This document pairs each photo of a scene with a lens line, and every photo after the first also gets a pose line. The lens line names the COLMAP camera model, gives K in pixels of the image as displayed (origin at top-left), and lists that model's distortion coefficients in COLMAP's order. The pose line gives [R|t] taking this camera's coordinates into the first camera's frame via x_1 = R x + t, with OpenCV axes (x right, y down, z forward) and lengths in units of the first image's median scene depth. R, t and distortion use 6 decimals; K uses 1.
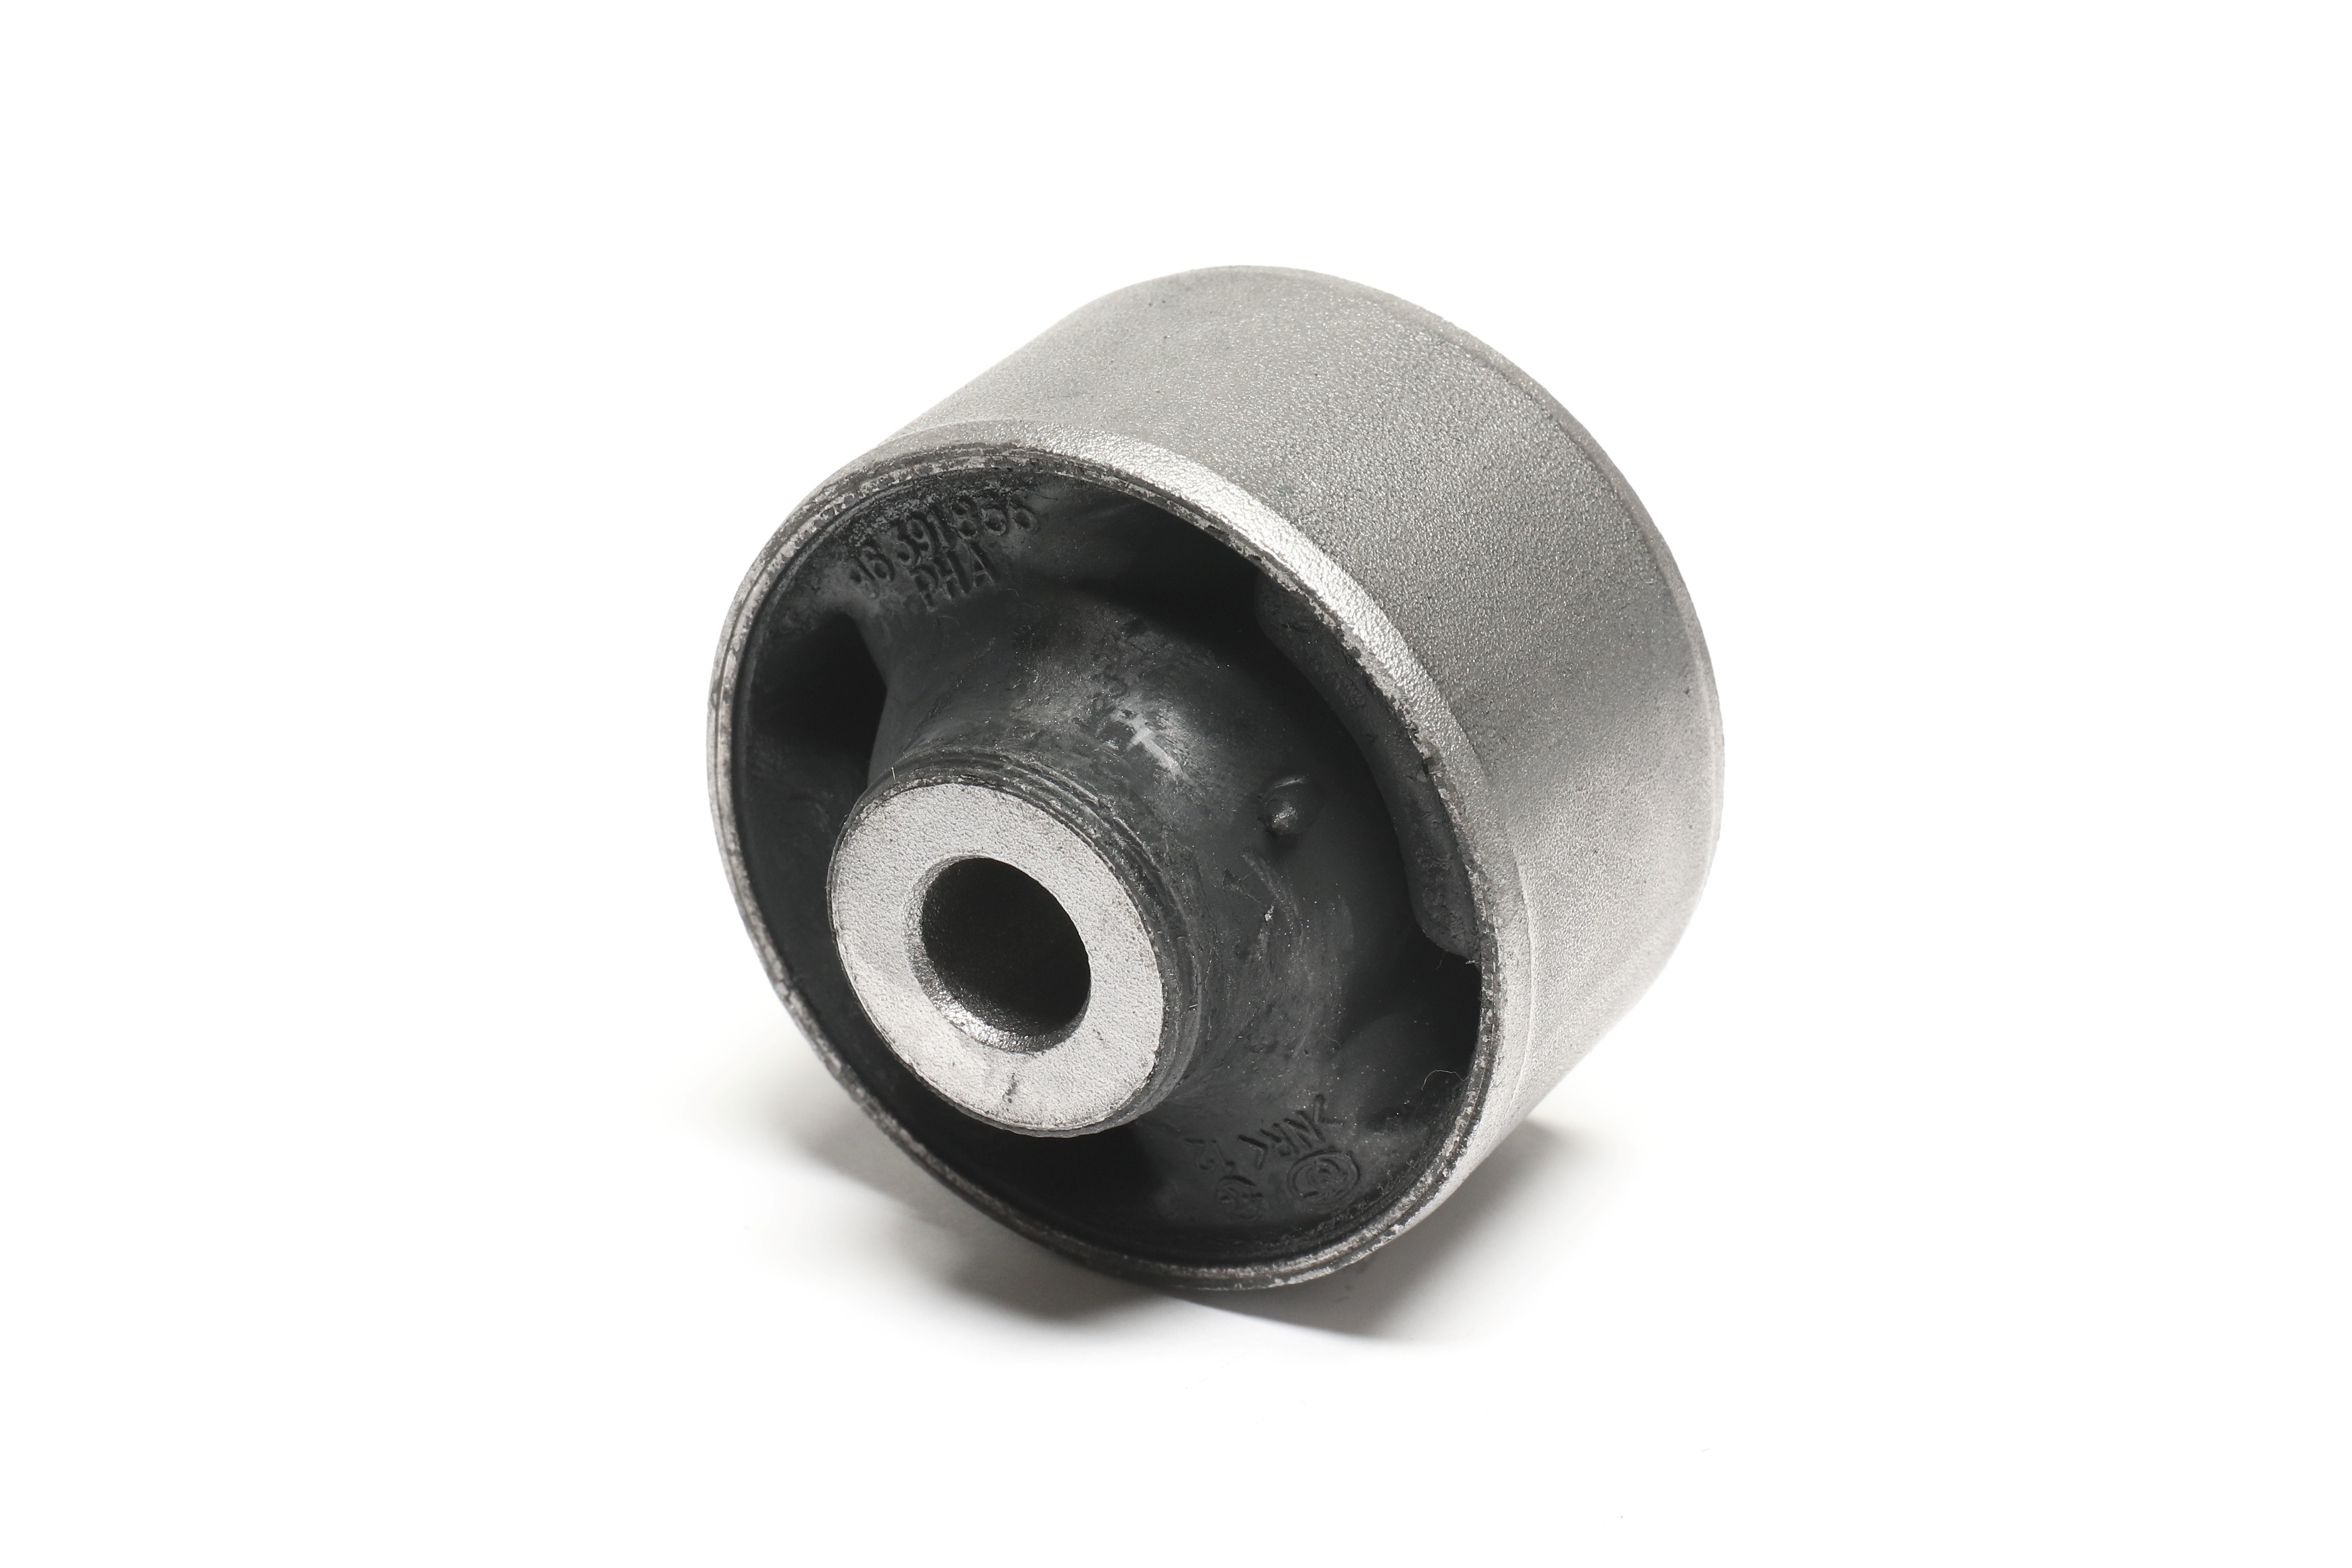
lens RADIAL K [[6450.4, 0, 1175.8], [0, 6450.4, 779.0], [0, 0, 1]] dist [0.001255, 0.000000]
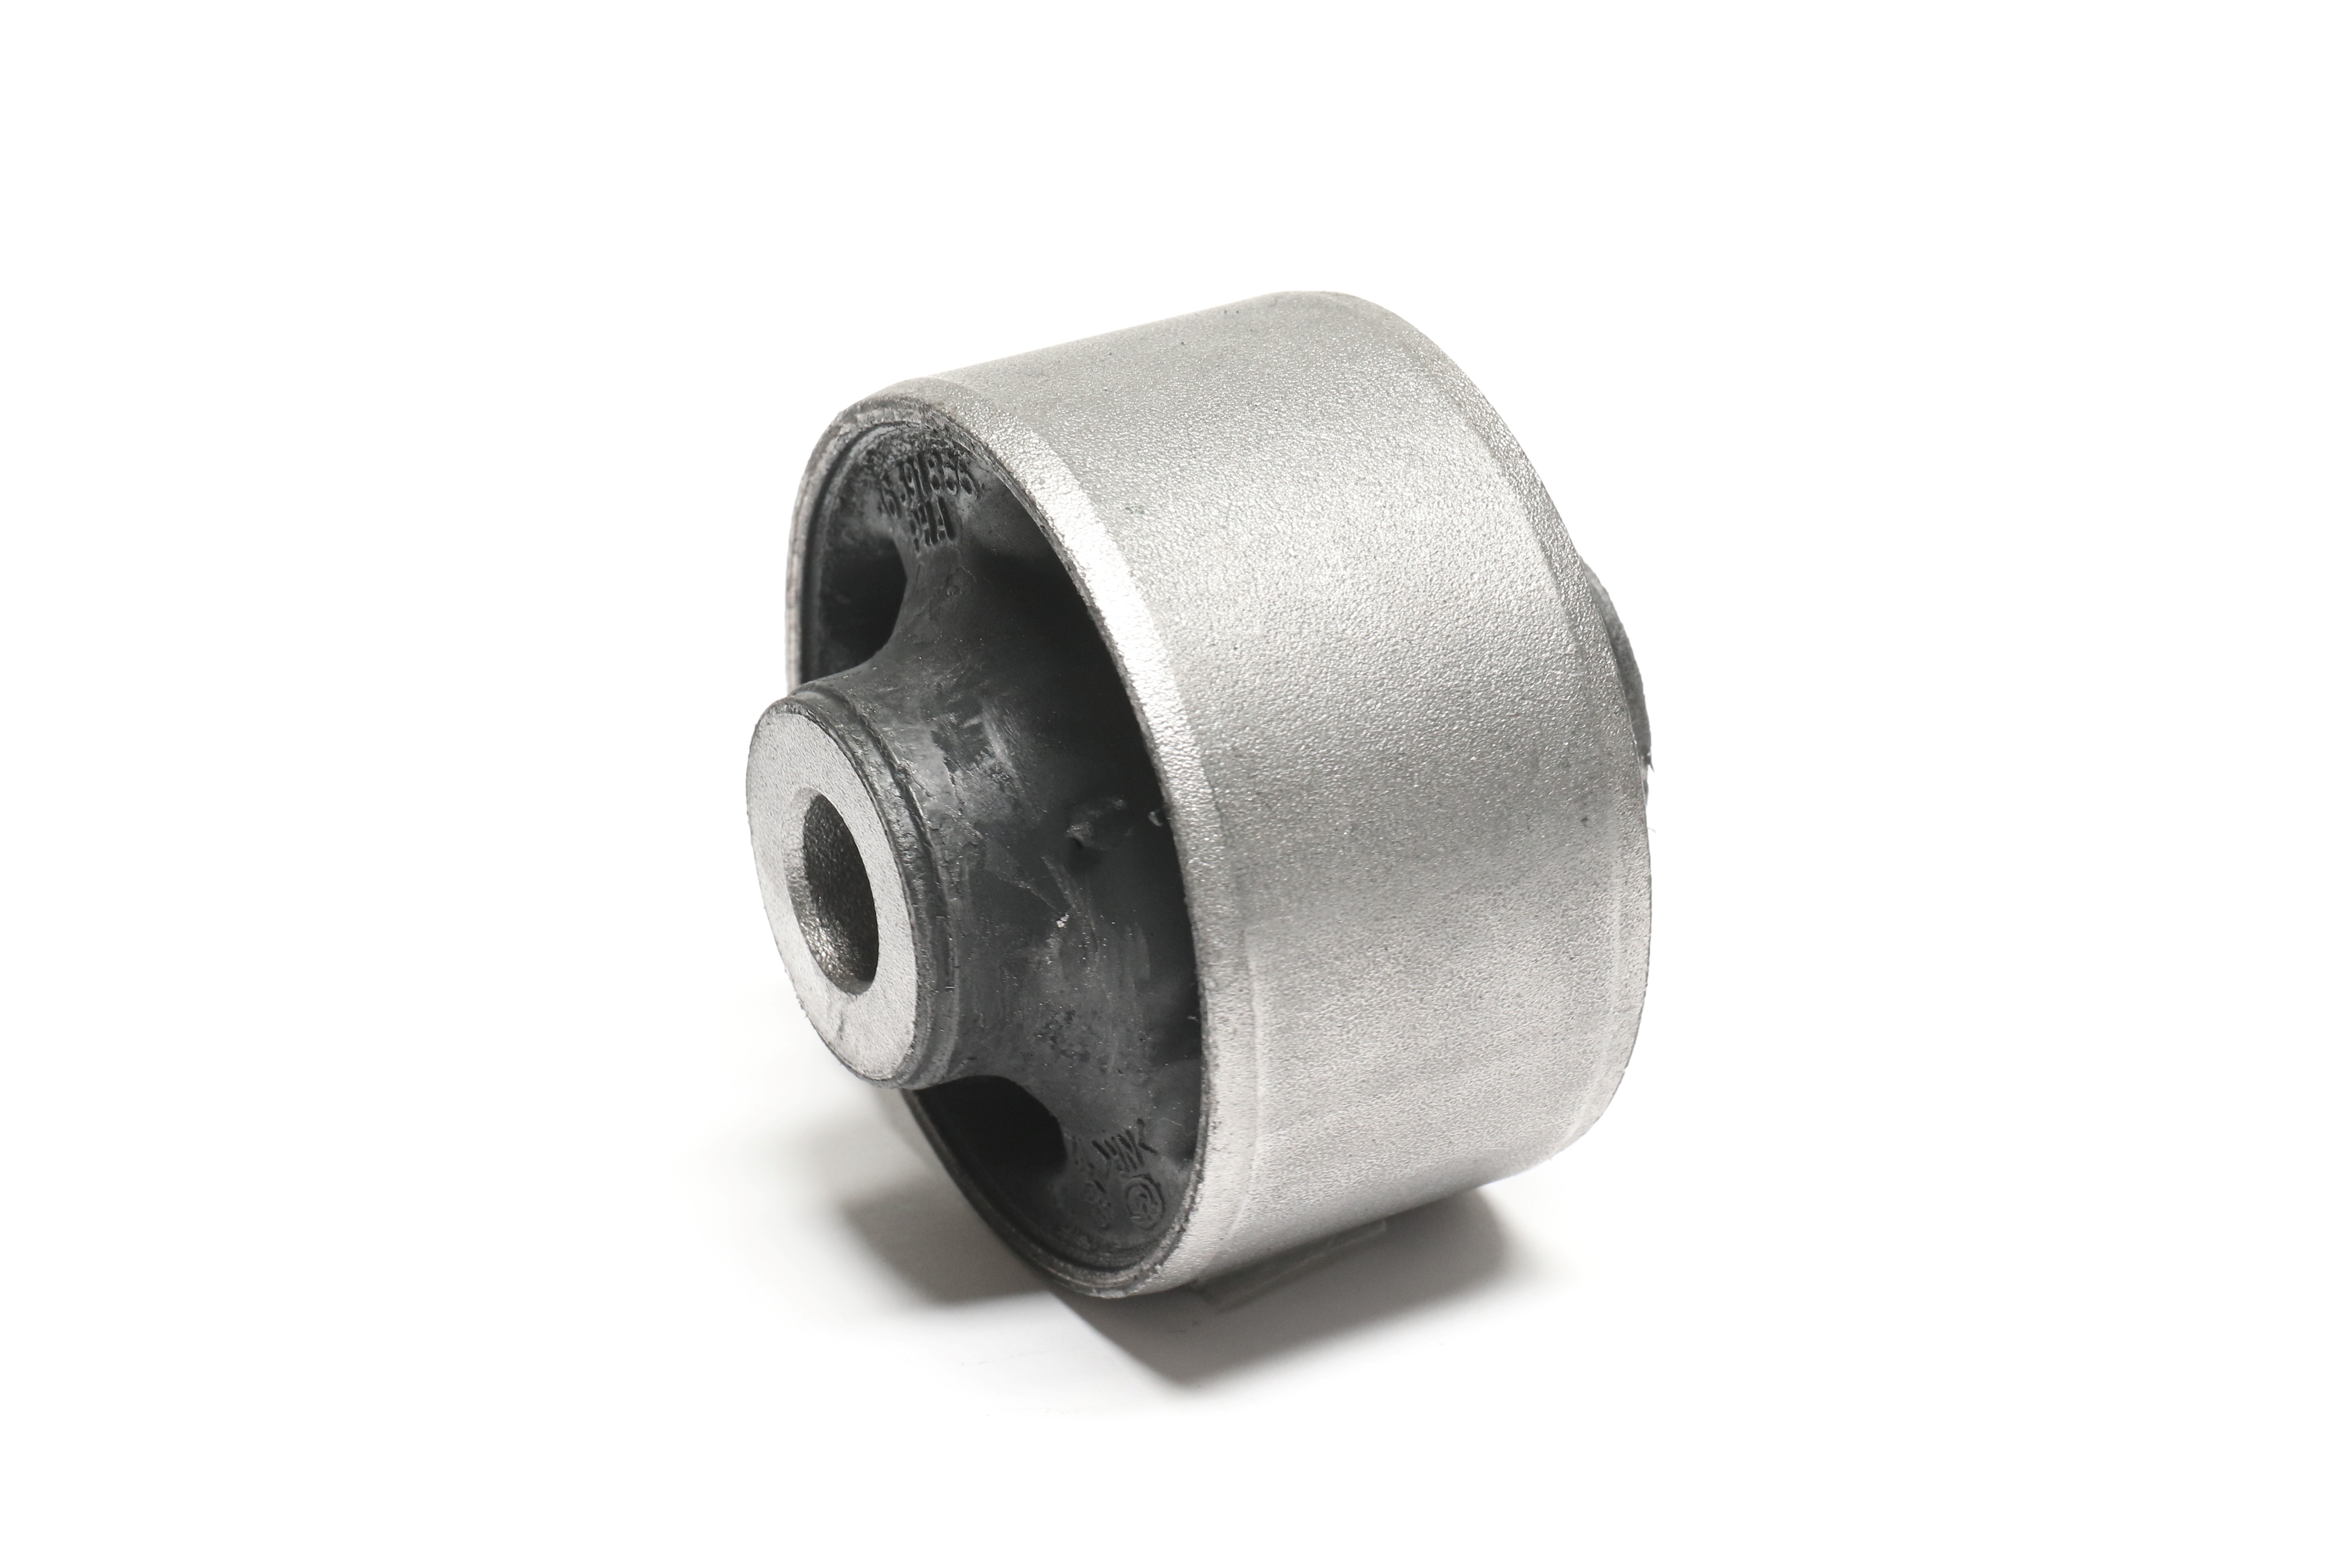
lens RADIAL K [[6450.4, 0, 1176.7], [0, 6450.4, 782.5], [0, 0, 1]] dist [0.001255, 0.000000]
pose [[0.828000, 0.242350, -0.505650, 0.525125], [-0.235295, 0.968709, 0.078993, -0.082352], [0.508972, 0.053571, 0.859114, 0.149378]]
